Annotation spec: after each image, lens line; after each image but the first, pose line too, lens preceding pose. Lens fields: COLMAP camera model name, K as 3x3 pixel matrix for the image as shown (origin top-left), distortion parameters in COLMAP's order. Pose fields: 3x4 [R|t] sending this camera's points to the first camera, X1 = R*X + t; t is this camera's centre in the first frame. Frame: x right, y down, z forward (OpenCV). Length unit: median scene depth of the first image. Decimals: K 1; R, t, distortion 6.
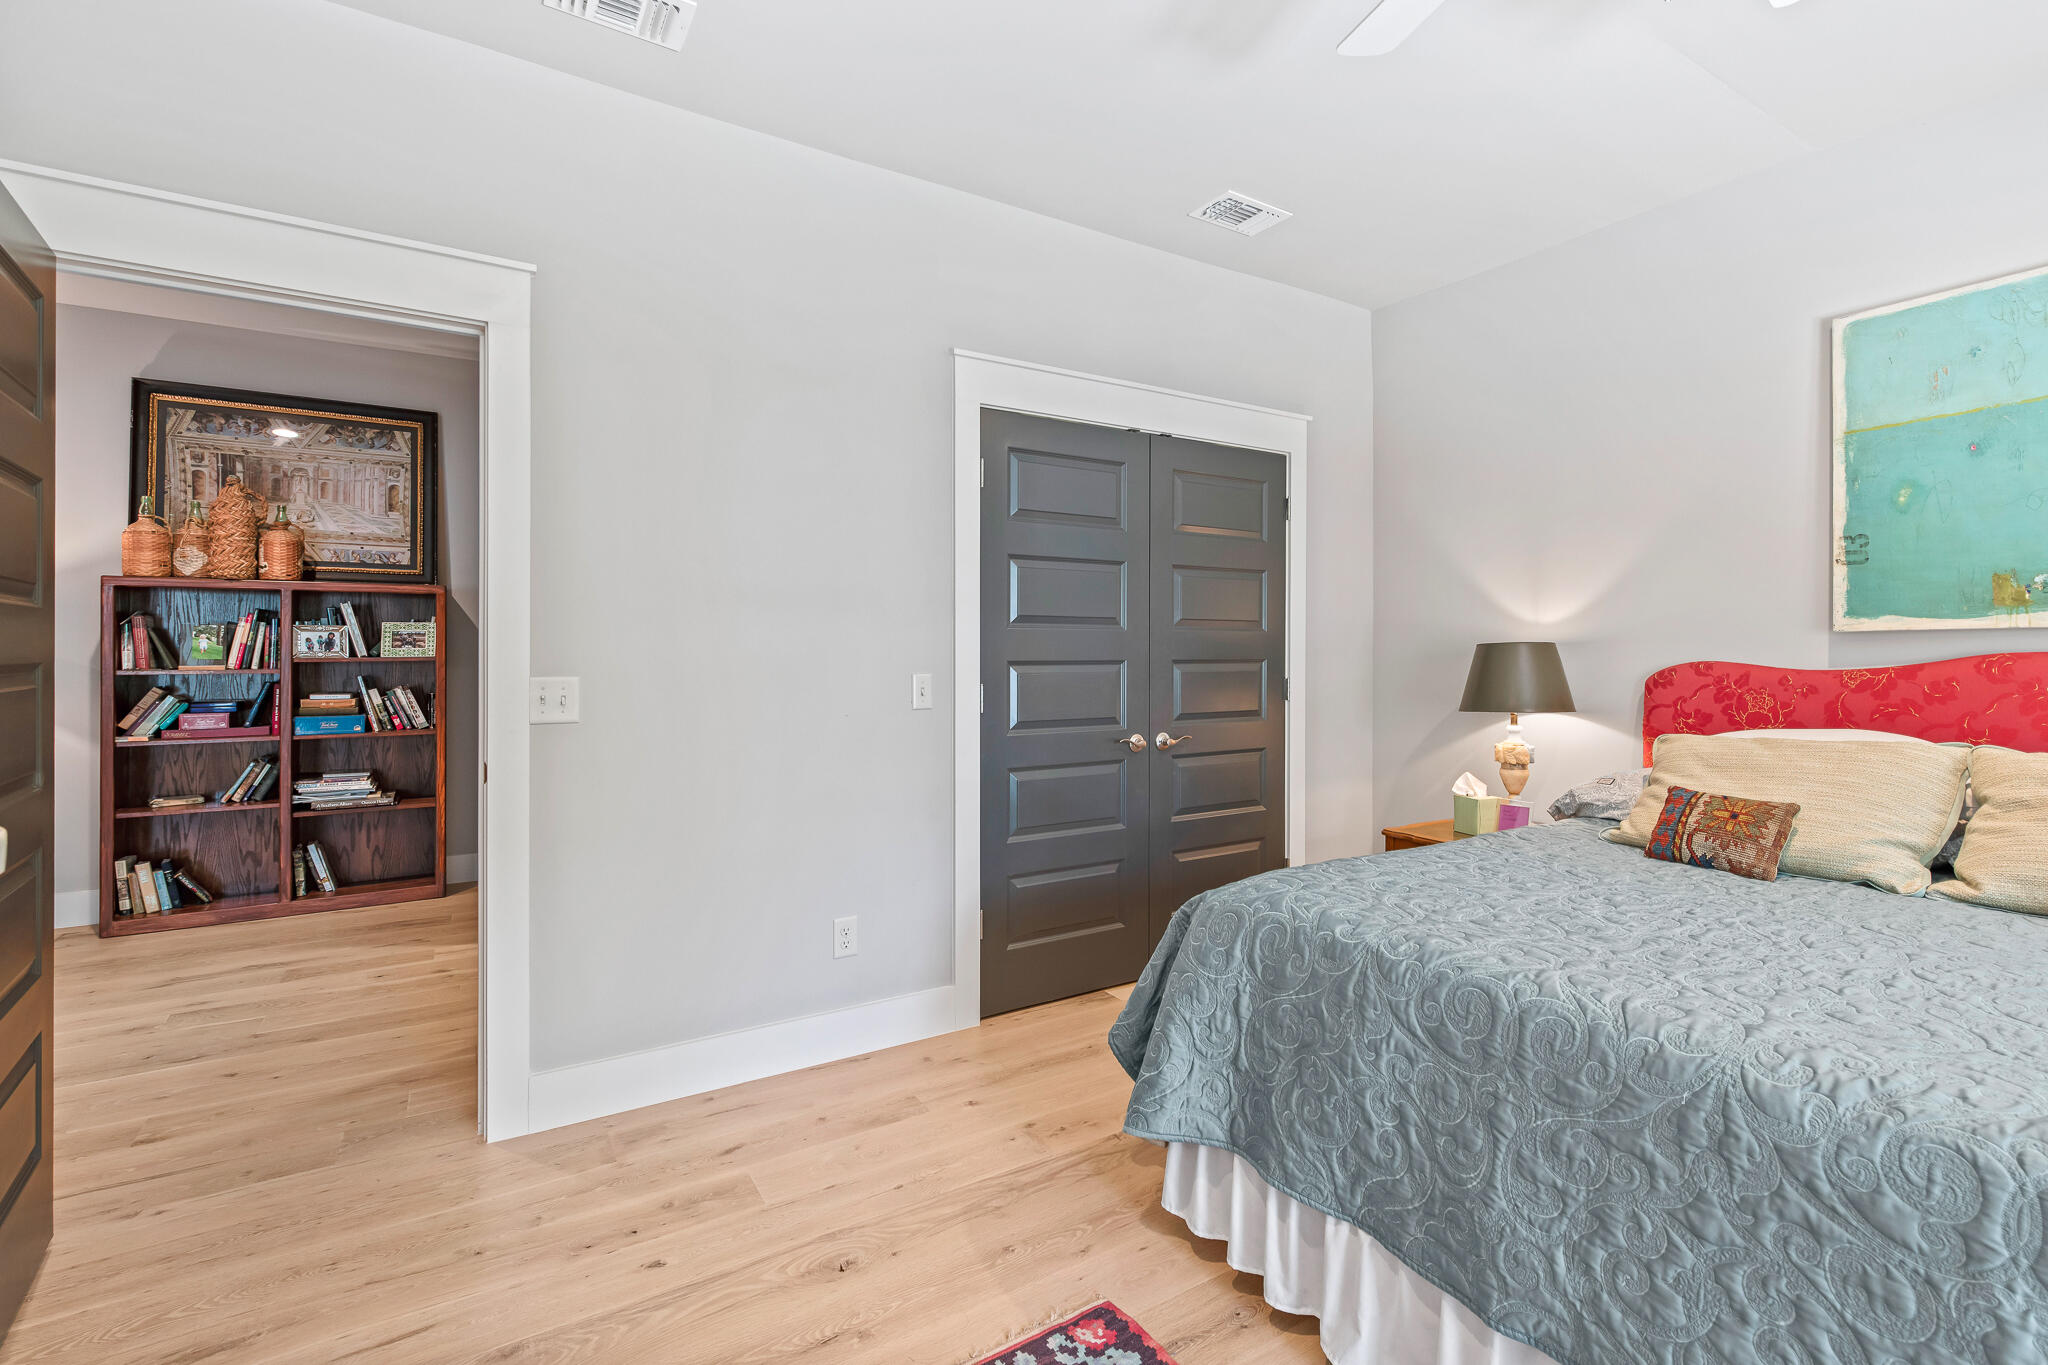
lens RADIAL K [[921.3, 0, 1017.7], [0, 921.3, 653.9], [0, 0, 1]] dist [0.002417, 0.000102]
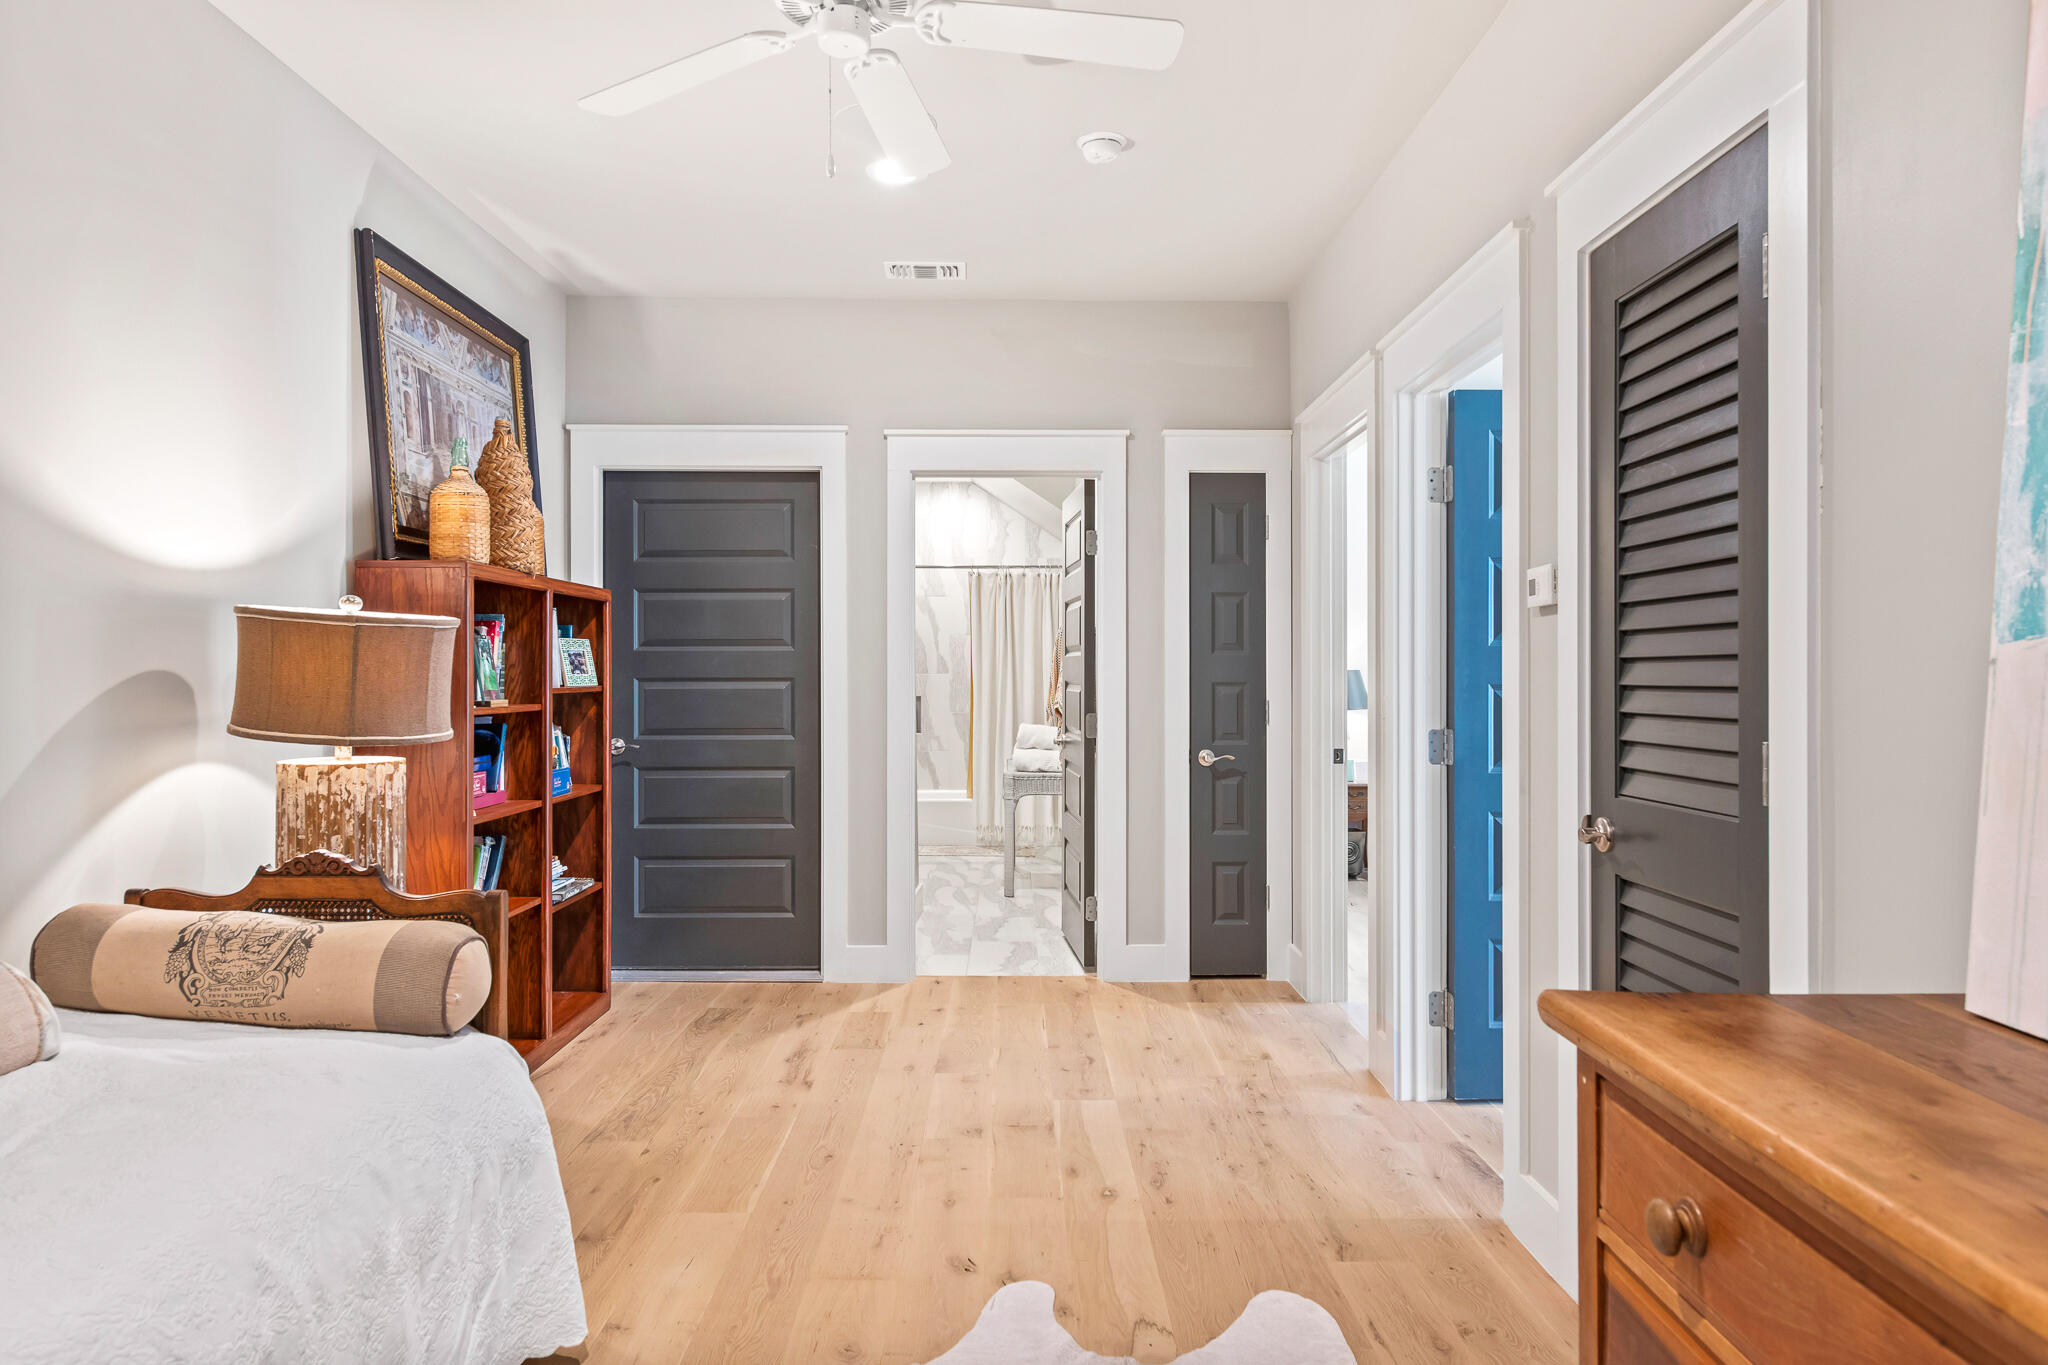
lens RADIAL K [[1278.5, 0, 1024.0], [0, 1278.5, 682.5], [0, 0, 1]] dist [0.006659, 0.001029]
pose [[0.522851, 0.000101, 0.852424, -1.370505], [-0.003259, 0.999993, 0.001880, -0.003169], [-0.852418, -0.003761, 0.522848, 0.177562]]
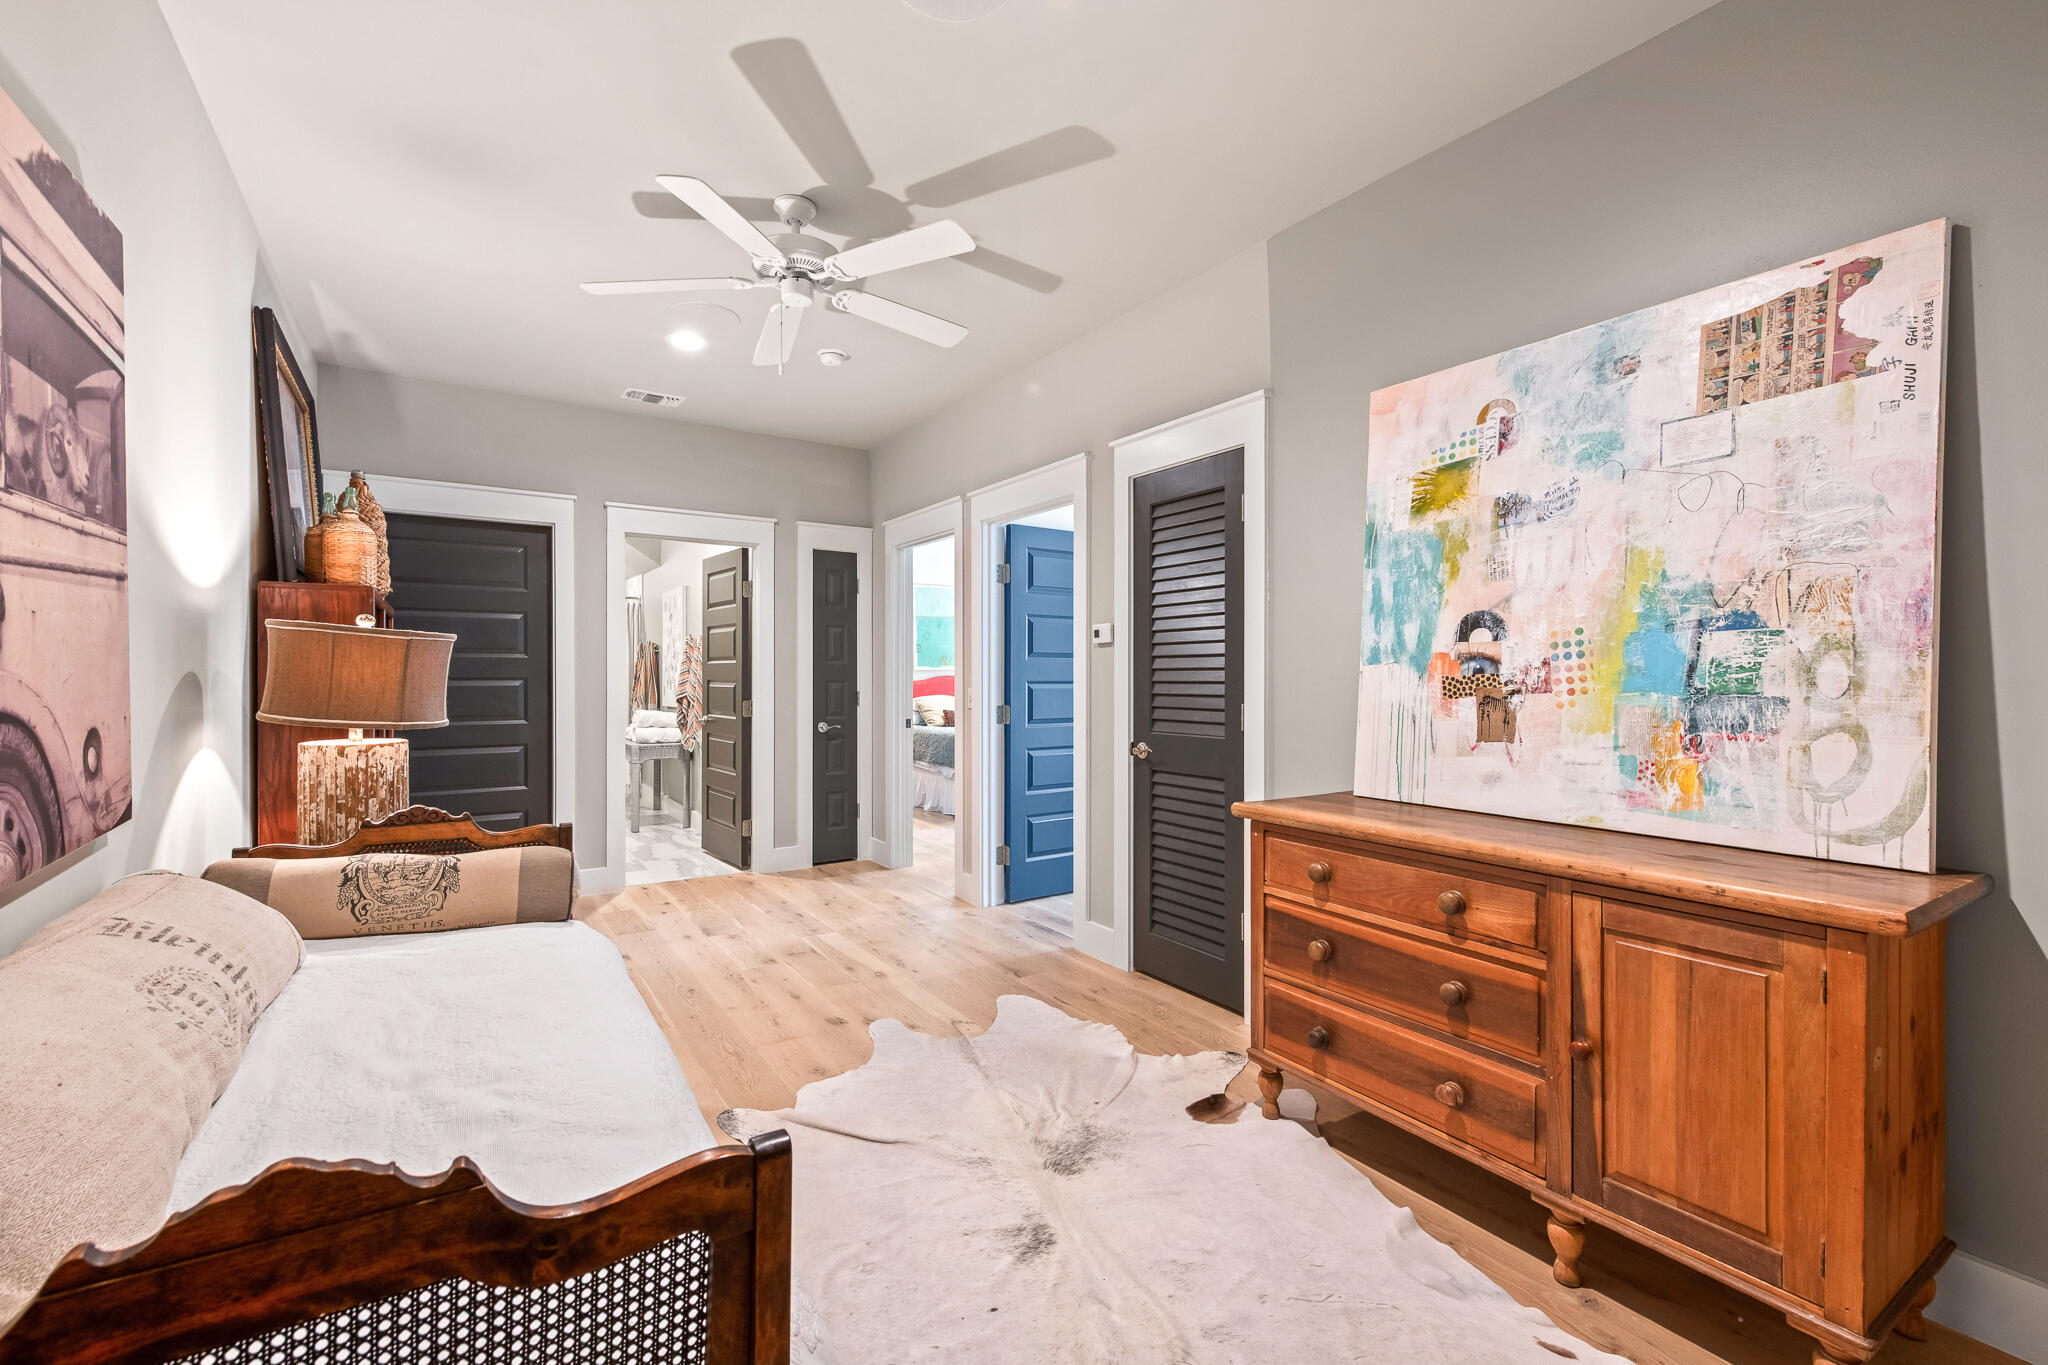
lens RADIAL K [[870.0, 0, 1024.0], [0, 870.0, 682.5], [0, 0, 1]] dist [0.001094, -0.000033]
pose [[-0.028328, -0.003032, 0.999594, -1.577118], [-0.001944, 0.999994, 0.002978, -0.002638], [-0.999597, -0.001858, -0.028333, 0.388049]]
